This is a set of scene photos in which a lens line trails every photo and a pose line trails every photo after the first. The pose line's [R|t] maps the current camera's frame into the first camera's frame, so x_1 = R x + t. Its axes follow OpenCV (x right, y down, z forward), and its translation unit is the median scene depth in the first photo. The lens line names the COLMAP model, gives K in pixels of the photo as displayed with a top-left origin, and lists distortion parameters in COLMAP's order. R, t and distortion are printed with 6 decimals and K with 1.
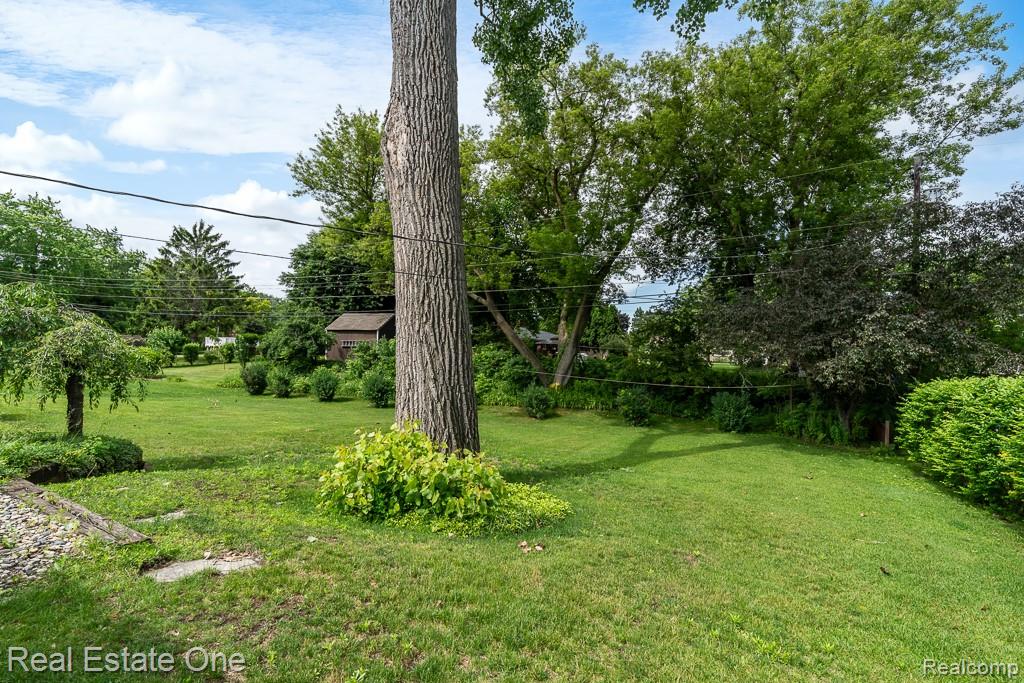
lens RADIAL K [[453.2, 0, 466.7], [0, 453.2, 322.3], [0, 0, 1]] dist [-0.002173, -0.000024]
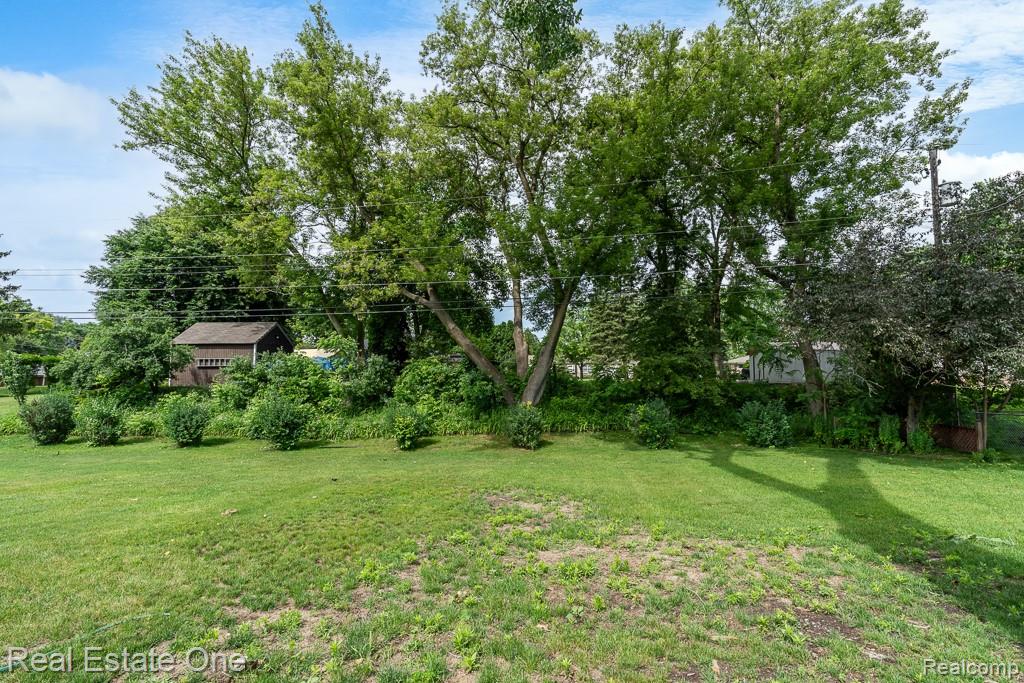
lens RADIAL K [[476.5, 0, 516.7], [0, 476.5, 332.2], [0, 0, 1]] dist [-0.004593, 0.000518]
pose [[0.936968, 0.004047, 0.349391, -0.088725], [0.002592, 0.999825, -0.018534, 0.018793], [-0.349405, 0.018272, 0.936794, 0.152120]]
